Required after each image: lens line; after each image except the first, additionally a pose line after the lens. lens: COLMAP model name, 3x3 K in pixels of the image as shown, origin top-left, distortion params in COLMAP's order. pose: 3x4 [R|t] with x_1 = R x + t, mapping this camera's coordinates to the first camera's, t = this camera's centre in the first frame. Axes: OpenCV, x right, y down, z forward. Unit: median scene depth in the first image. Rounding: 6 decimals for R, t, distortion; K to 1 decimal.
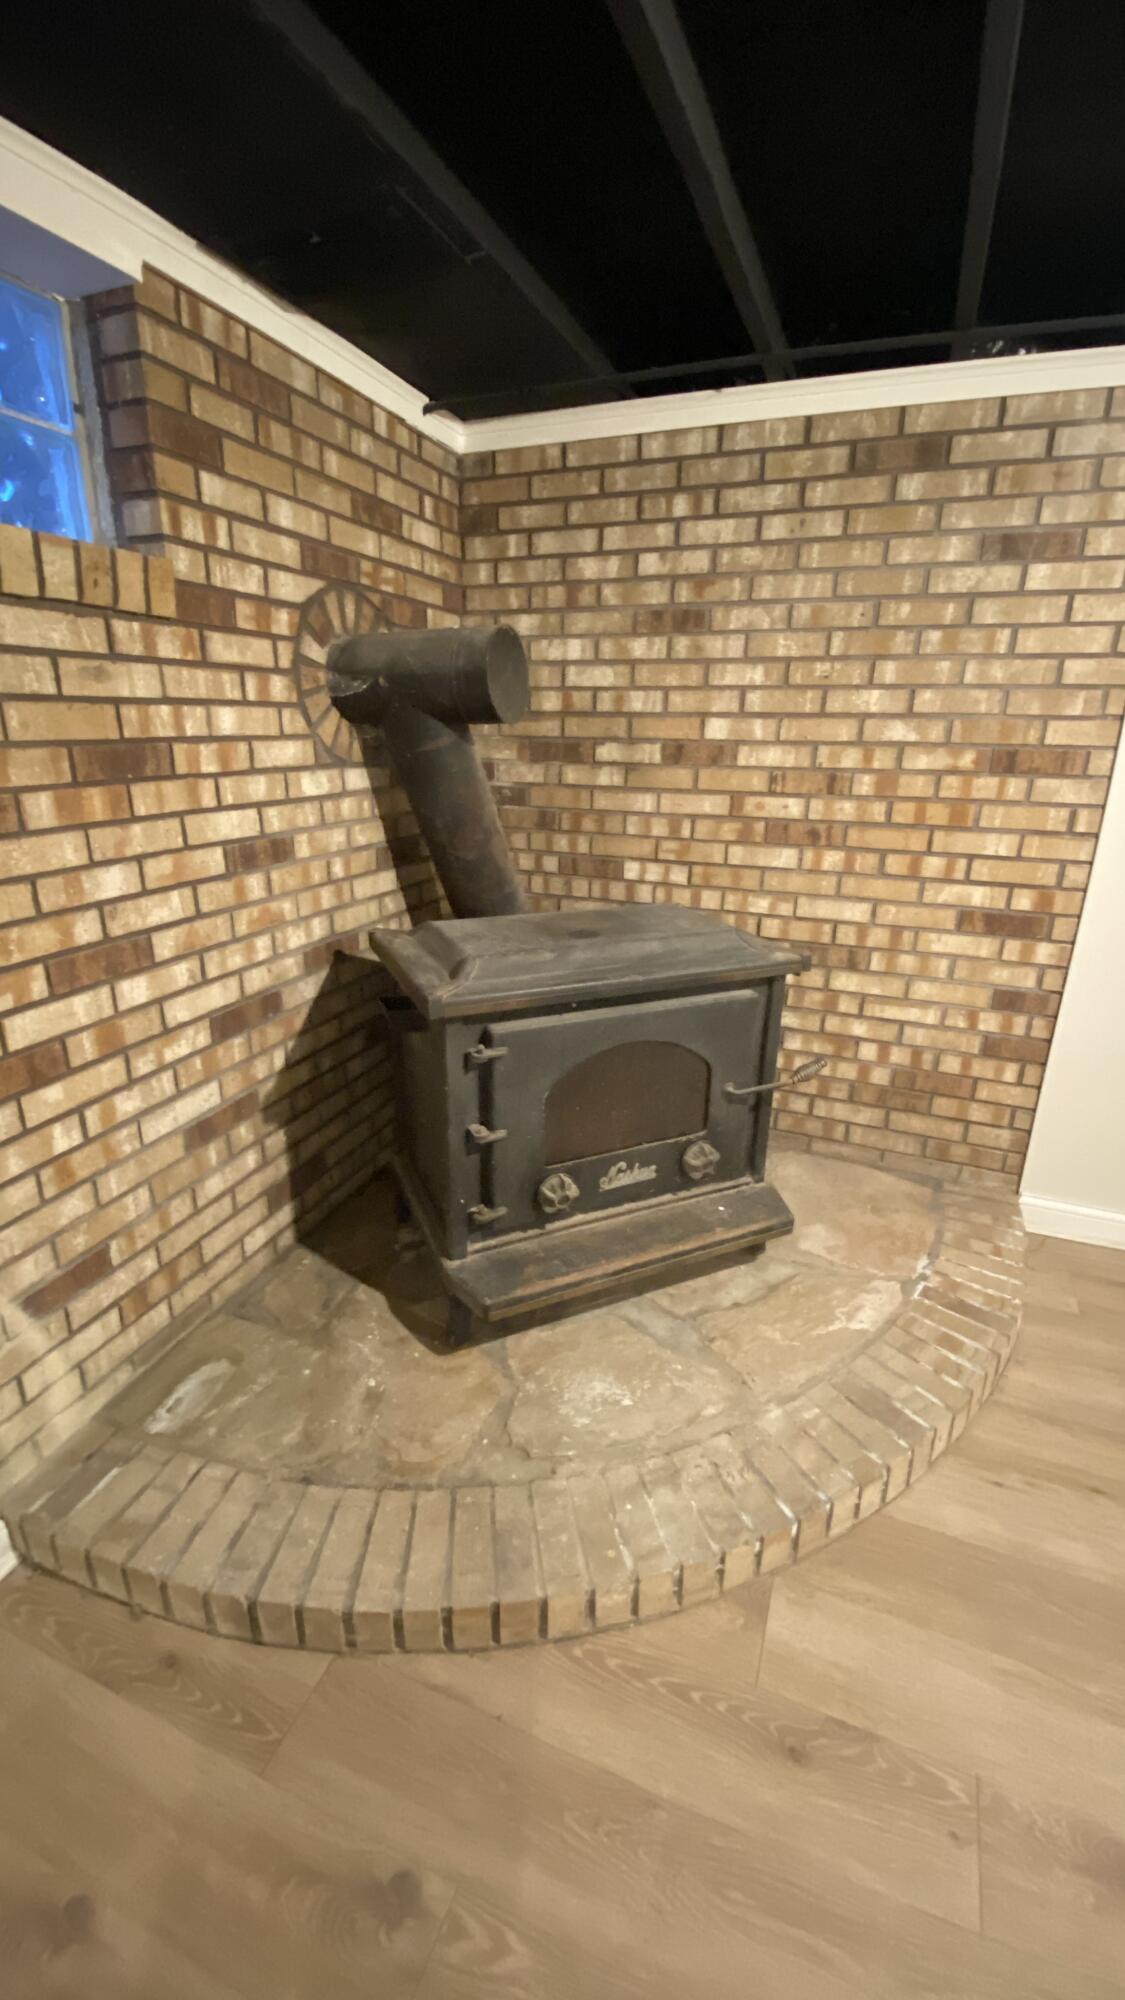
lens RADIAL K [[804.3, 0, 562.5], [0, 804.3, 1000.0], [0, 0, 1]] dist [0.058648, -0.061742]
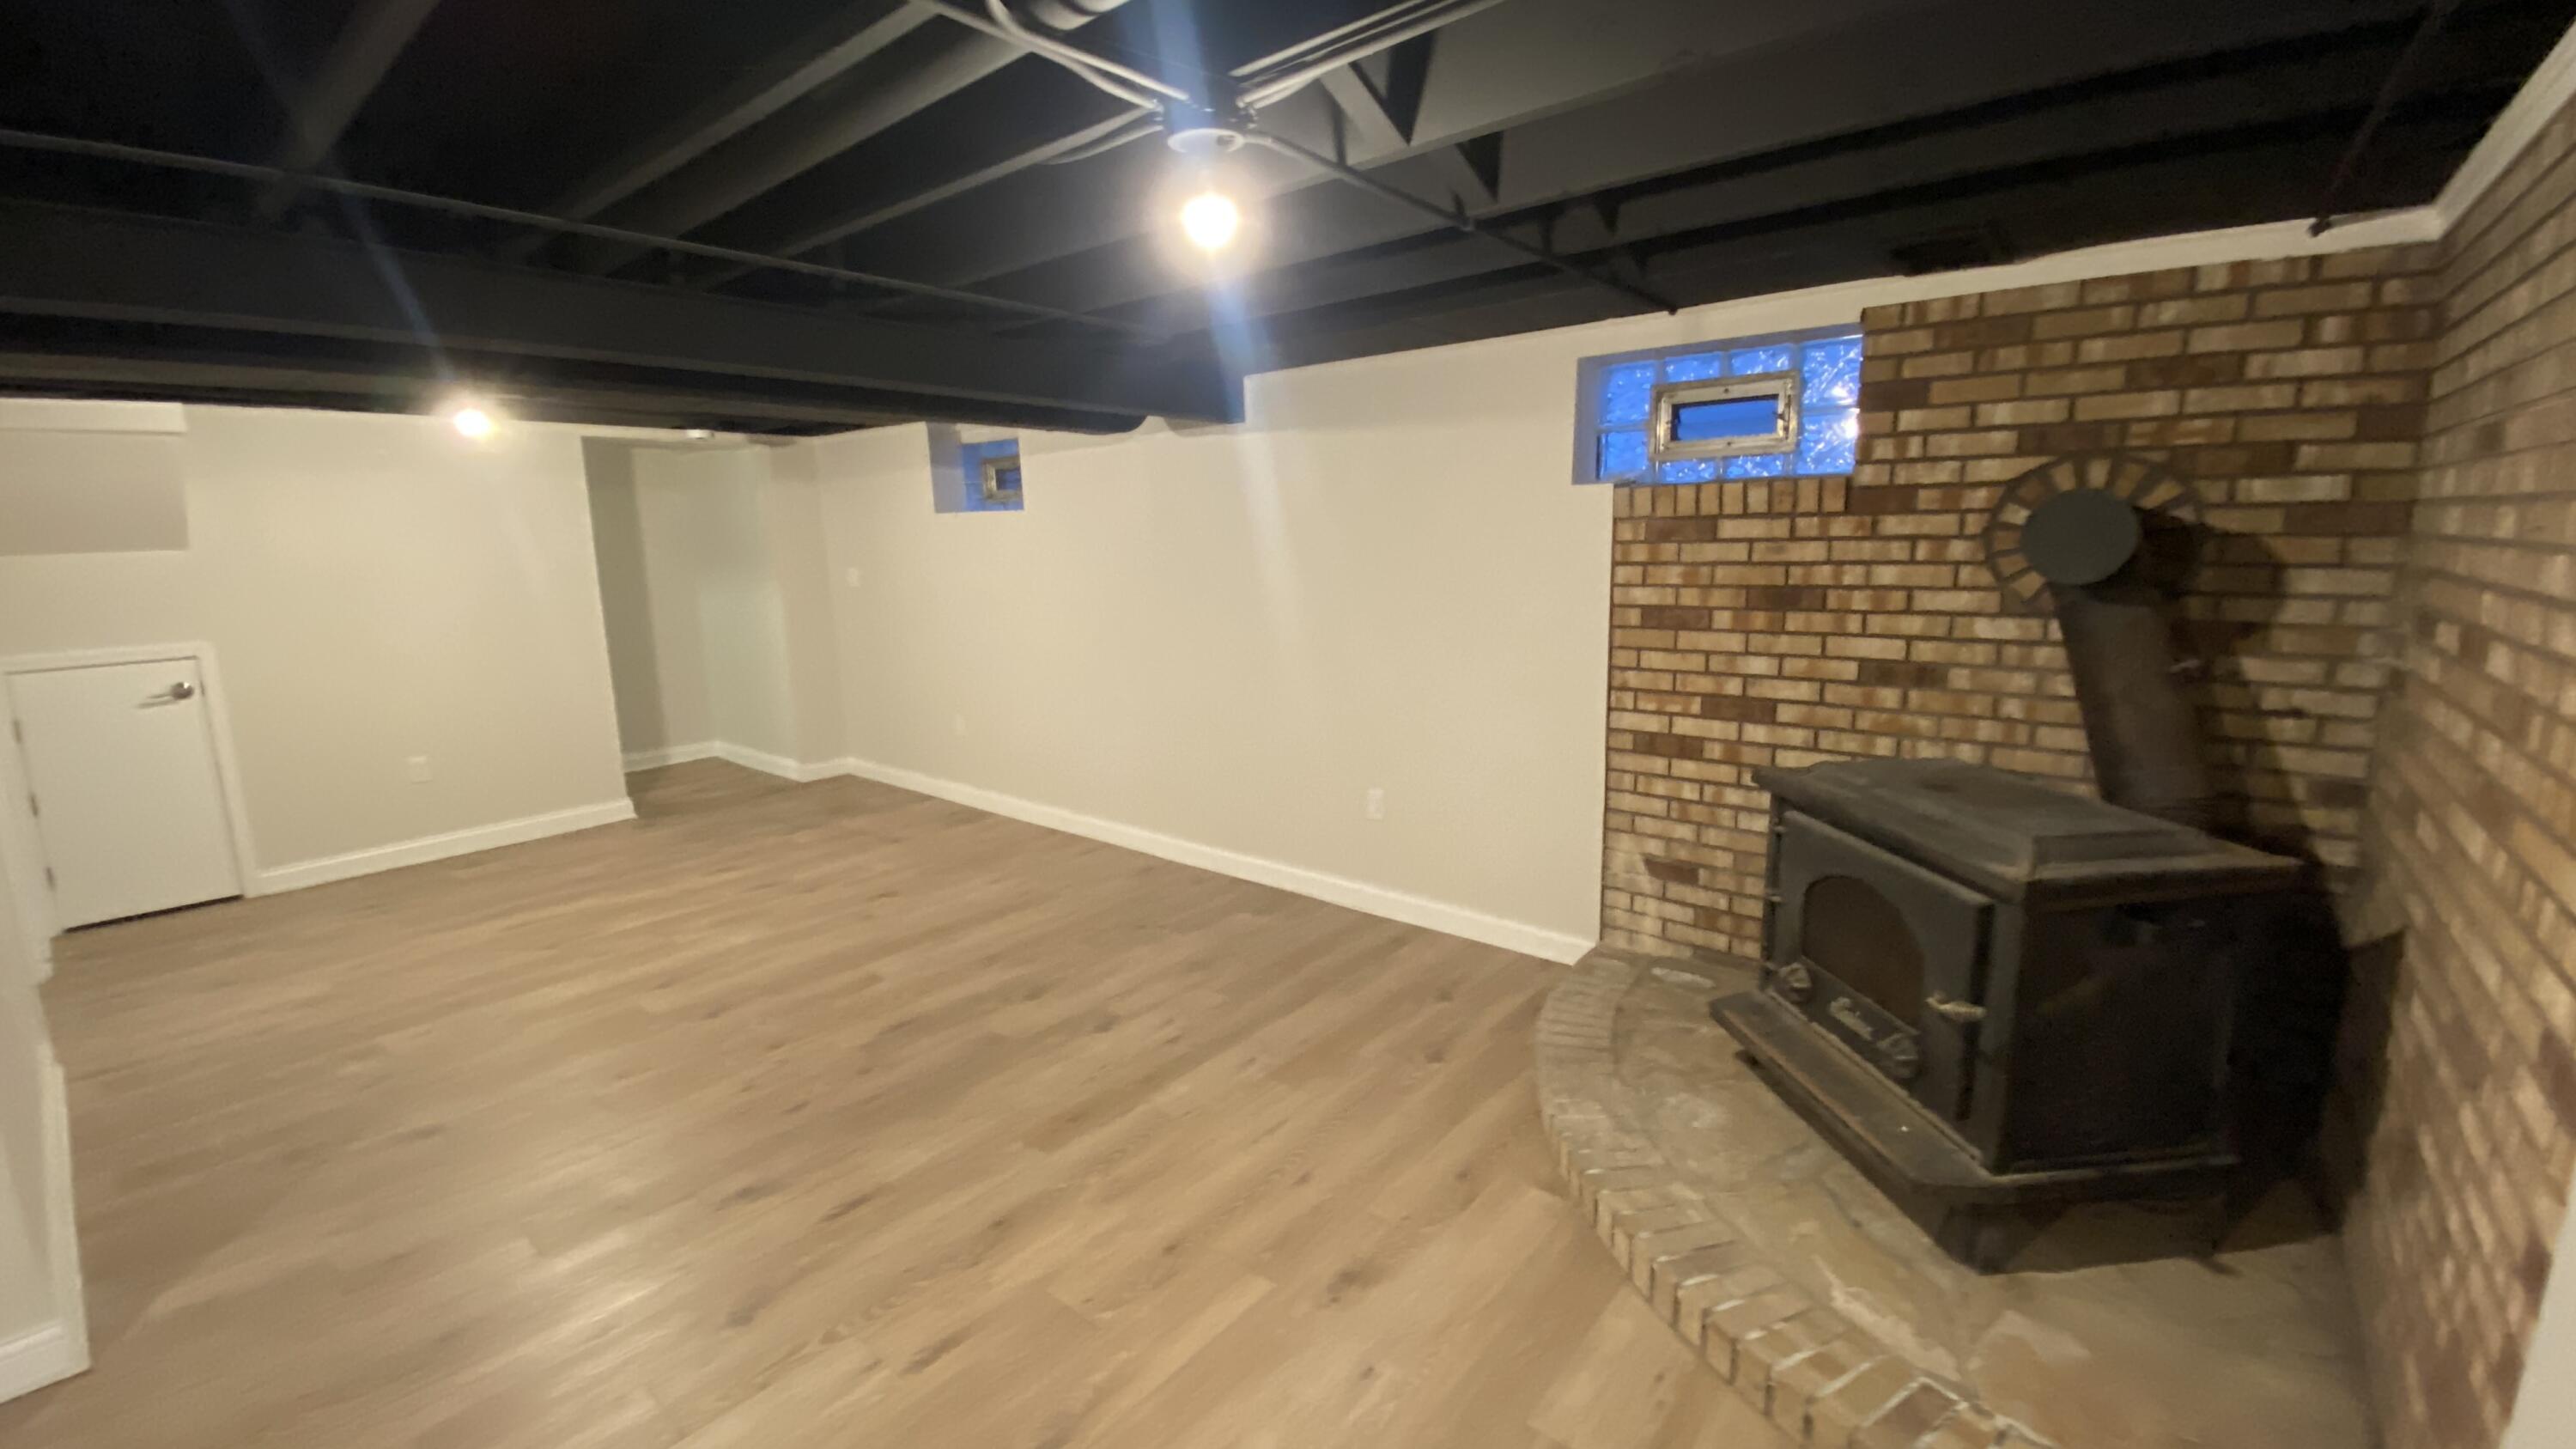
lens RADIAL K [[1048.9, 0, 1288.0], [0, 1048.9, 724.5], [0, 0, 1]] dist [0.017436, -0.019010]
pose [[-0.310224, 0.166507, -0.935968, 1.312421], [-0.293756, 0.919571, 0.260955, -0.227994], [0.904140, 0.355901, -0.236360, 0.489428]]
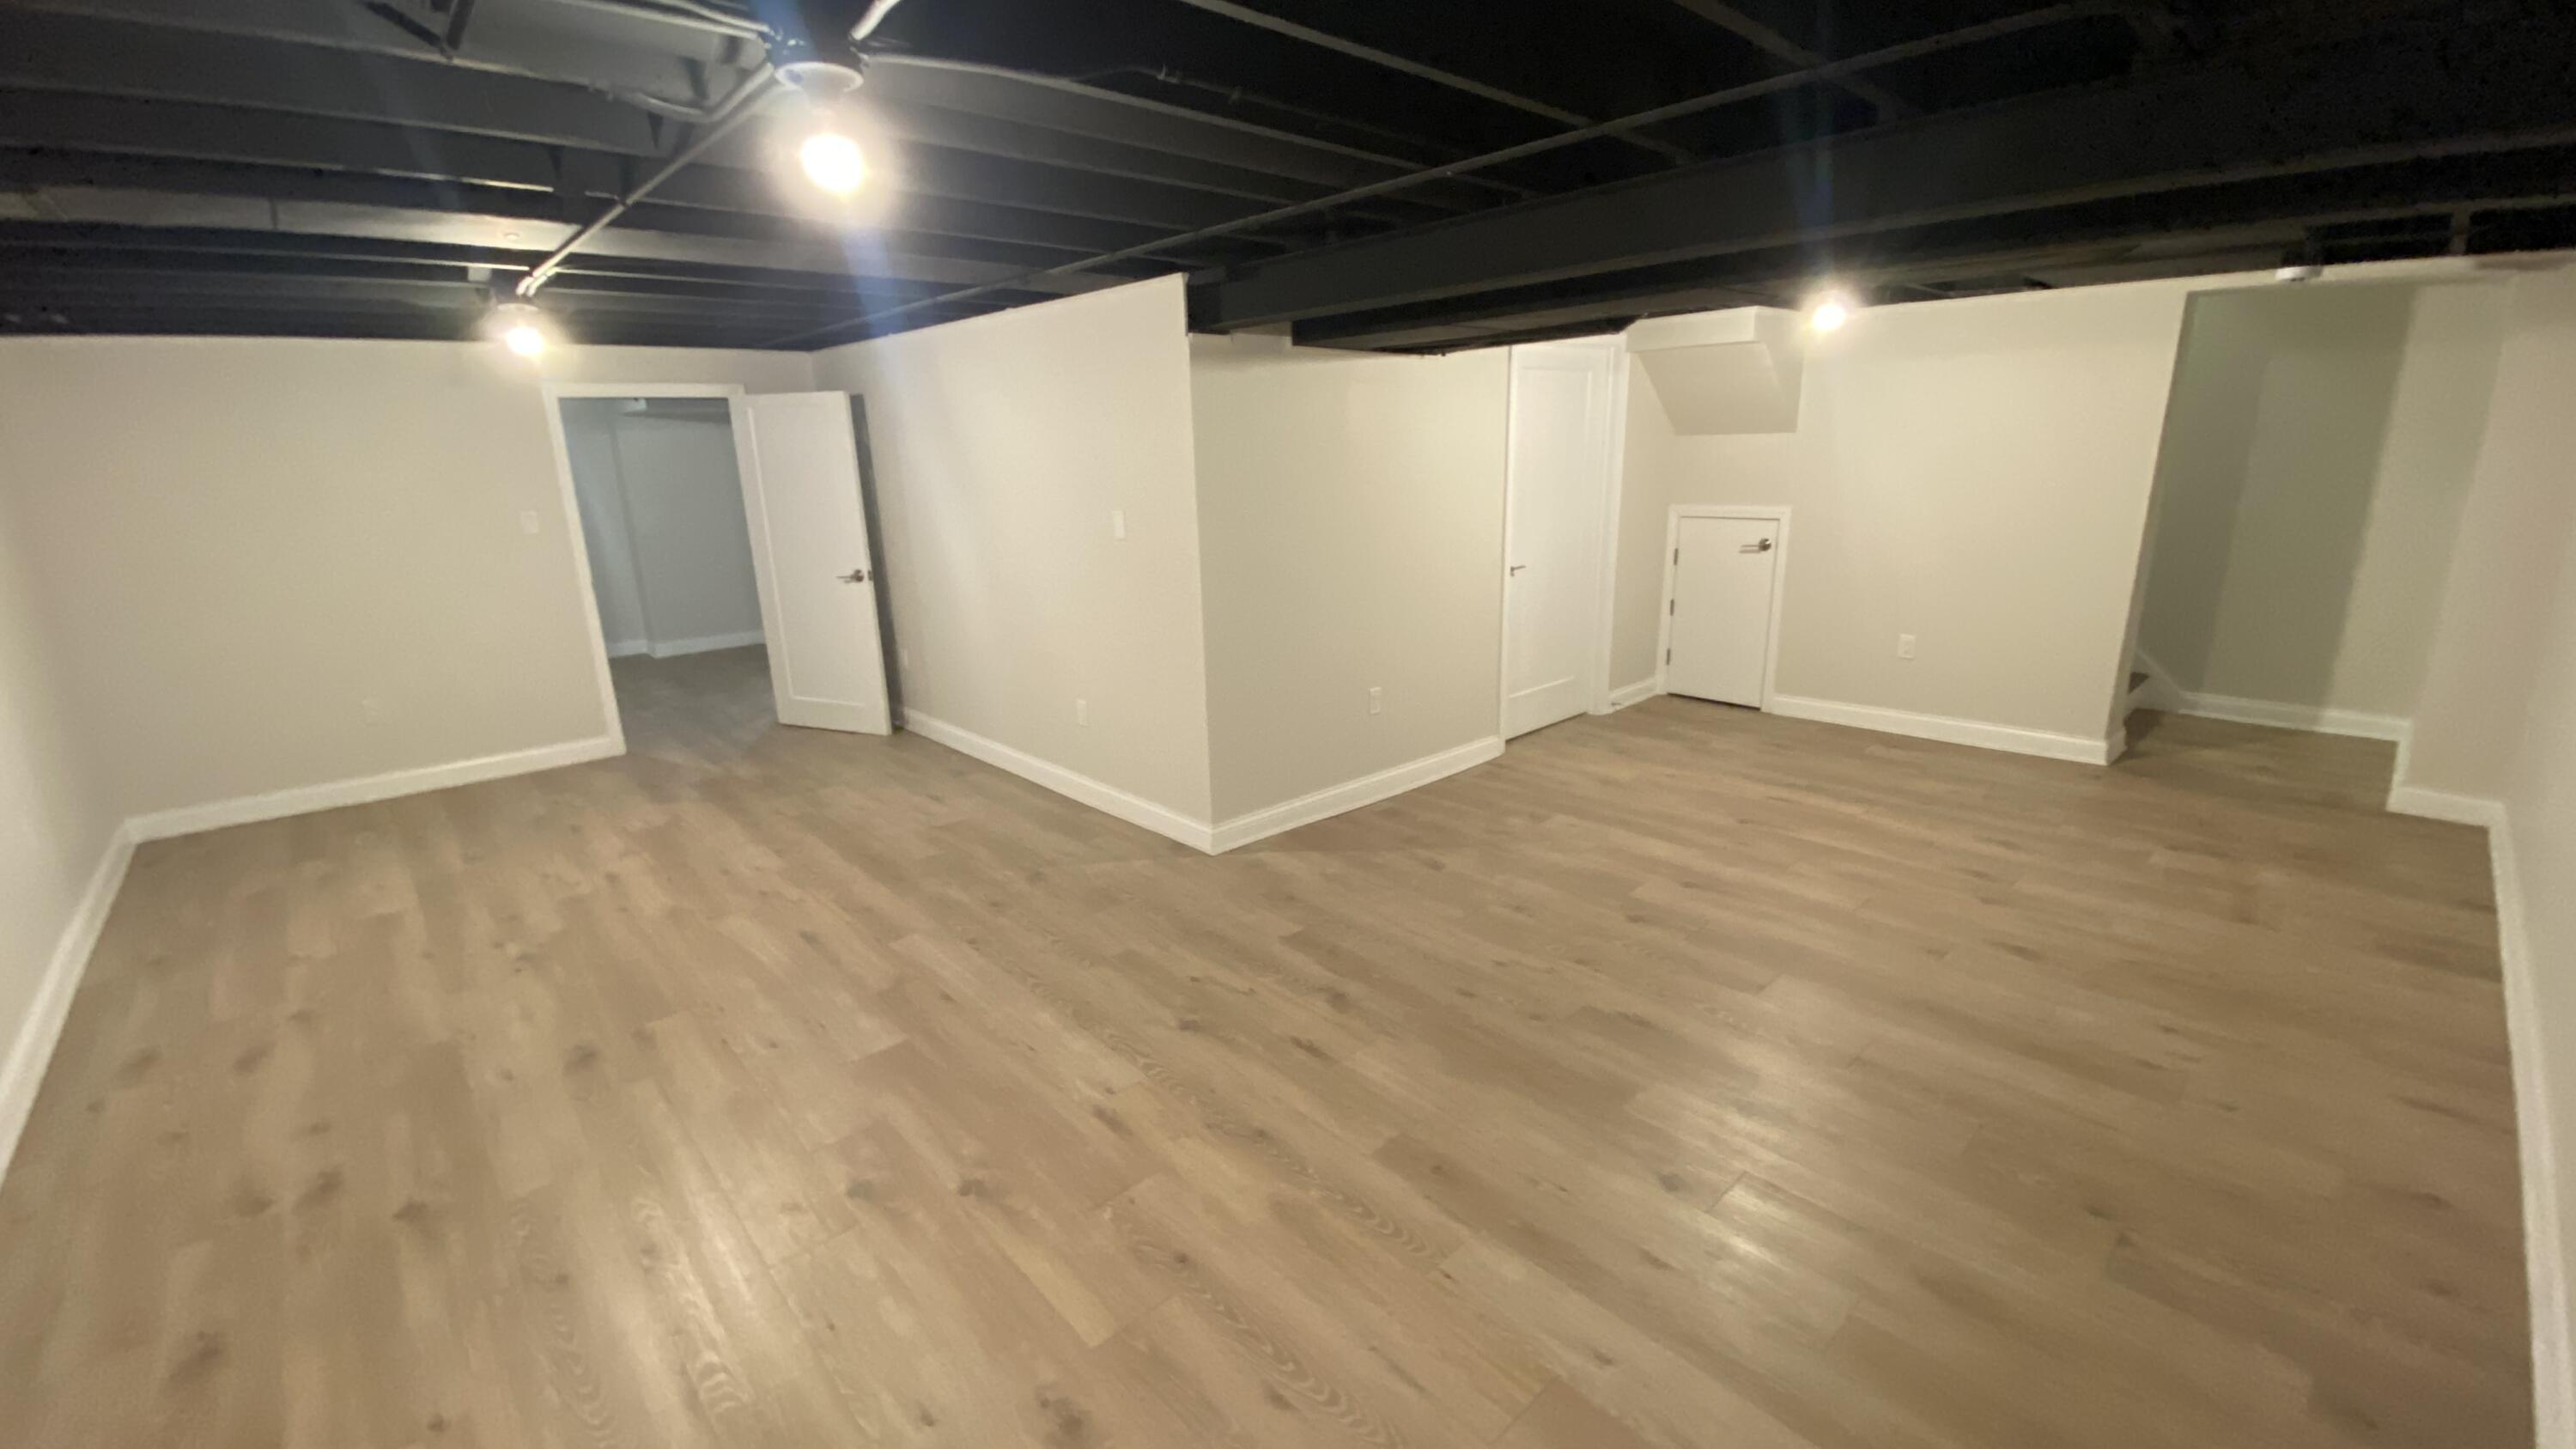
lens RADIAL K [[1031.5, 0, 1286.6], [0, 1031.5, 710.2], [0, 0, 1]] dist [0.027665, -0.024798]
pose [[-0.900464, -0.101975, 0.422806, -0.093479], [0.154151, 0.834189, 0.529496, -0.376082], [-0.406696, 0.541968, -0.735438, 0.734815]]
